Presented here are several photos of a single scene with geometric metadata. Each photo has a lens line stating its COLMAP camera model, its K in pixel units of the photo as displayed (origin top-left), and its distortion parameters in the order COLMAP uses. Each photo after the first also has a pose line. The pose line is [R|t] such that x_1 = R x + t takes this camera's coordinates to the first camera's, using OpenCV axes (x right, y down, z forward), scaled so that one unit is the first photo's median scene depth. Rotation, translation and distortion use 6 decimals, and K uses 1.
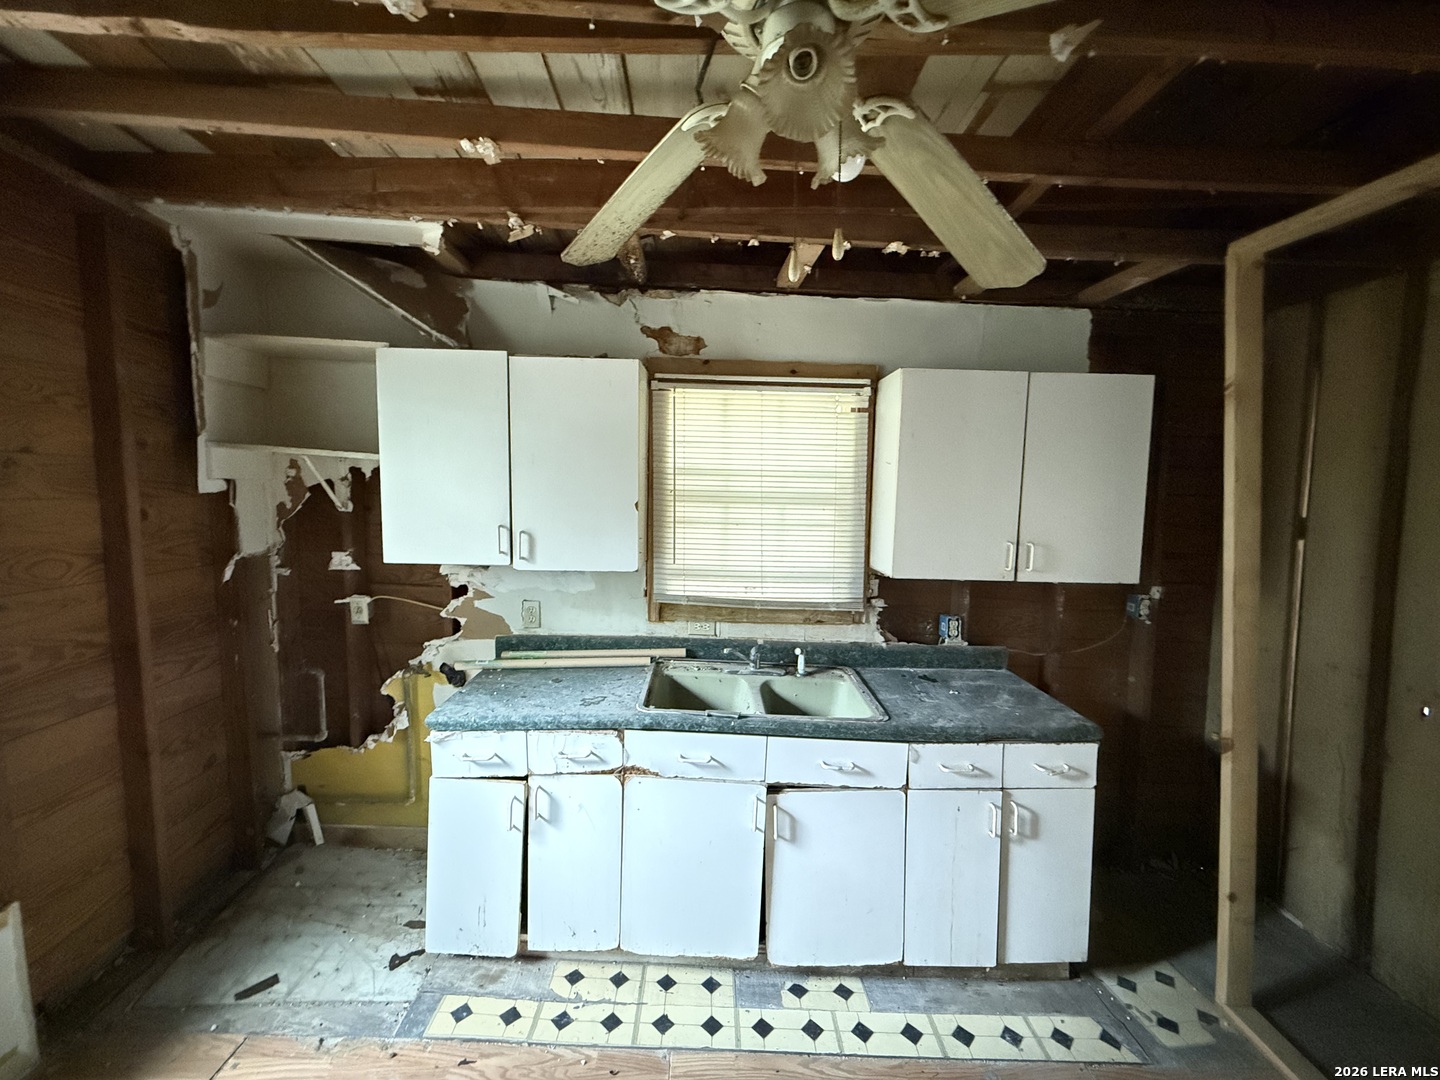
lens RADIAL K [[569.9, 0, 715.1], [0, 569.9, 538.4], [0, 0, 1]] dist [0.002804, -0.000717]
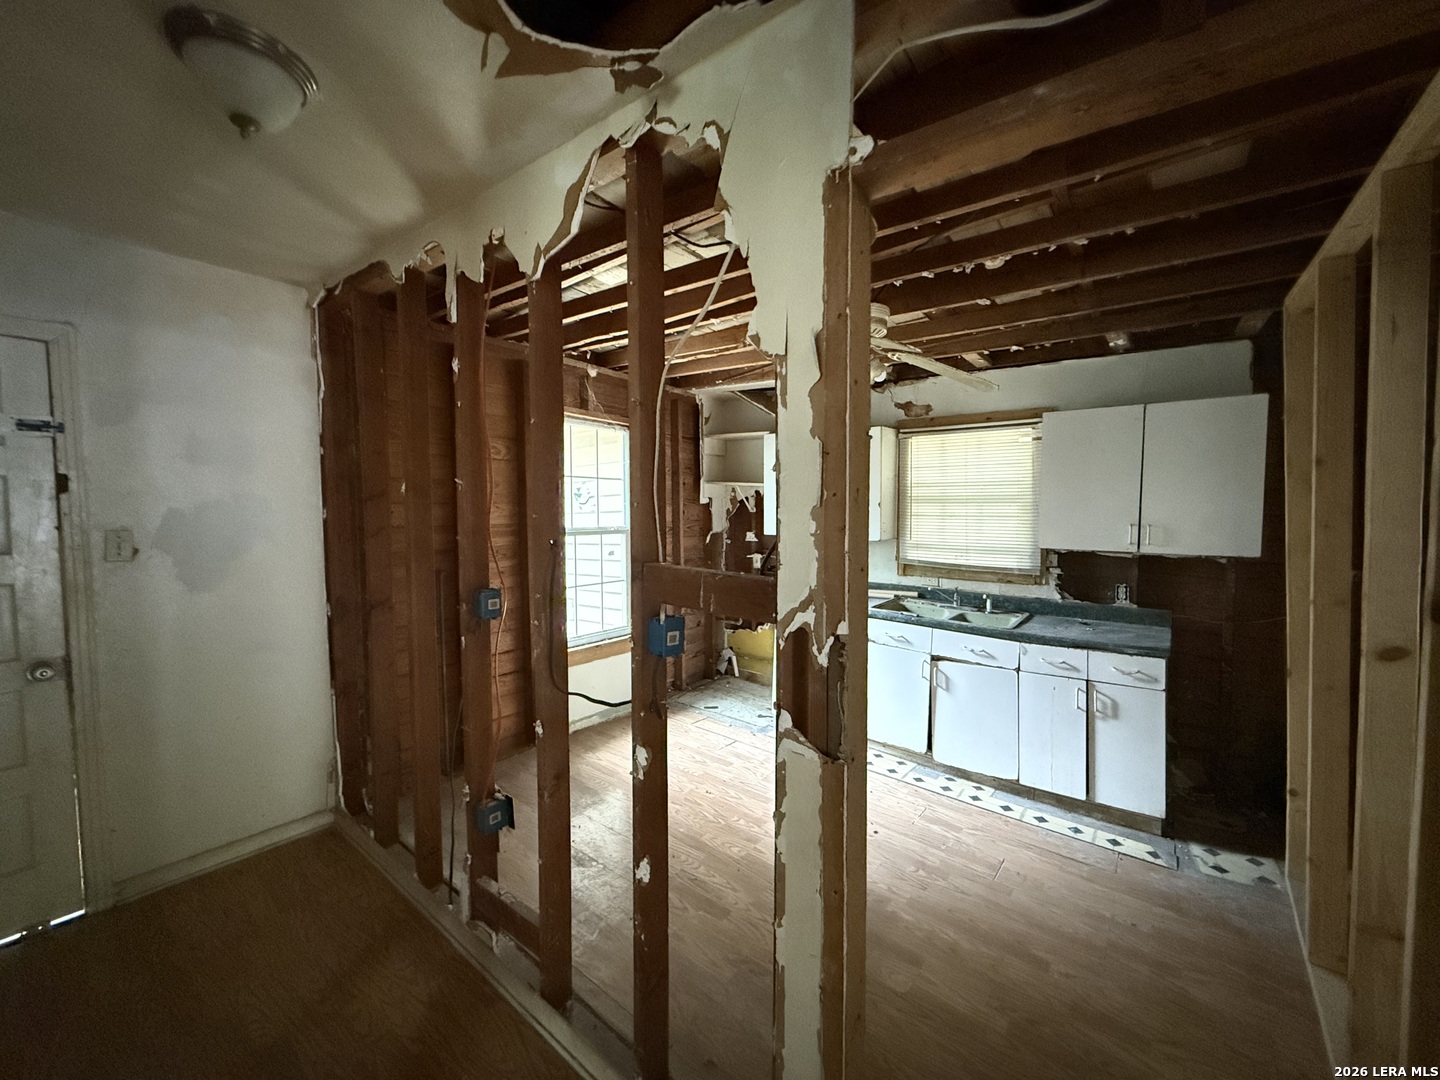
lens RADIAL K [[569.9, 0, 715.1], [0, 569.9, 538.4], [0, 0, 1]] dist [0.002804, -0.000717]
pose [[0.773580, 0.013545, -0.633554, 0.565419], [-0.038734, 0.998913, -0.025939, 0.108960], [0.632514, 0.044606, 0.773263, -0.688071]]
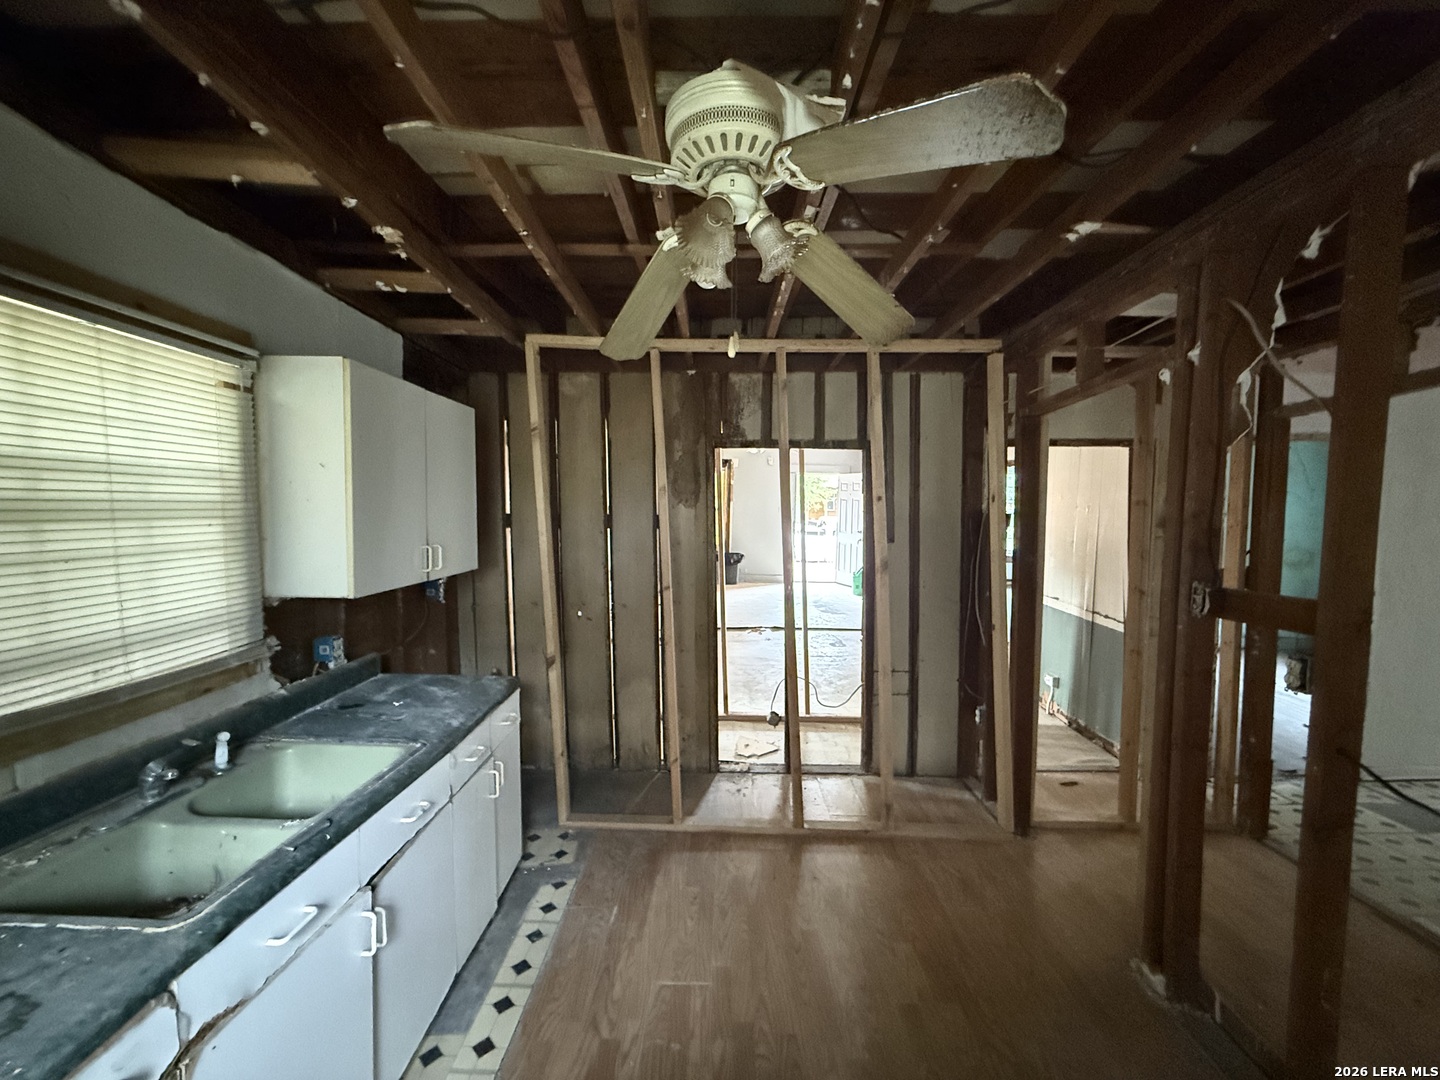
lens RADIAL K [[569.9, 0, 715.1], [0, 569.9, 538.4], [0, 0, 1]] dist [0.002804, -0.000717]
pose [[0.030980, -0.076326, 0.996602, -0.491472], [0.076487, 0.994337, 0.073775, -0.039952], [-0.996589, 0.073942, 0.036643, 0.381031]]
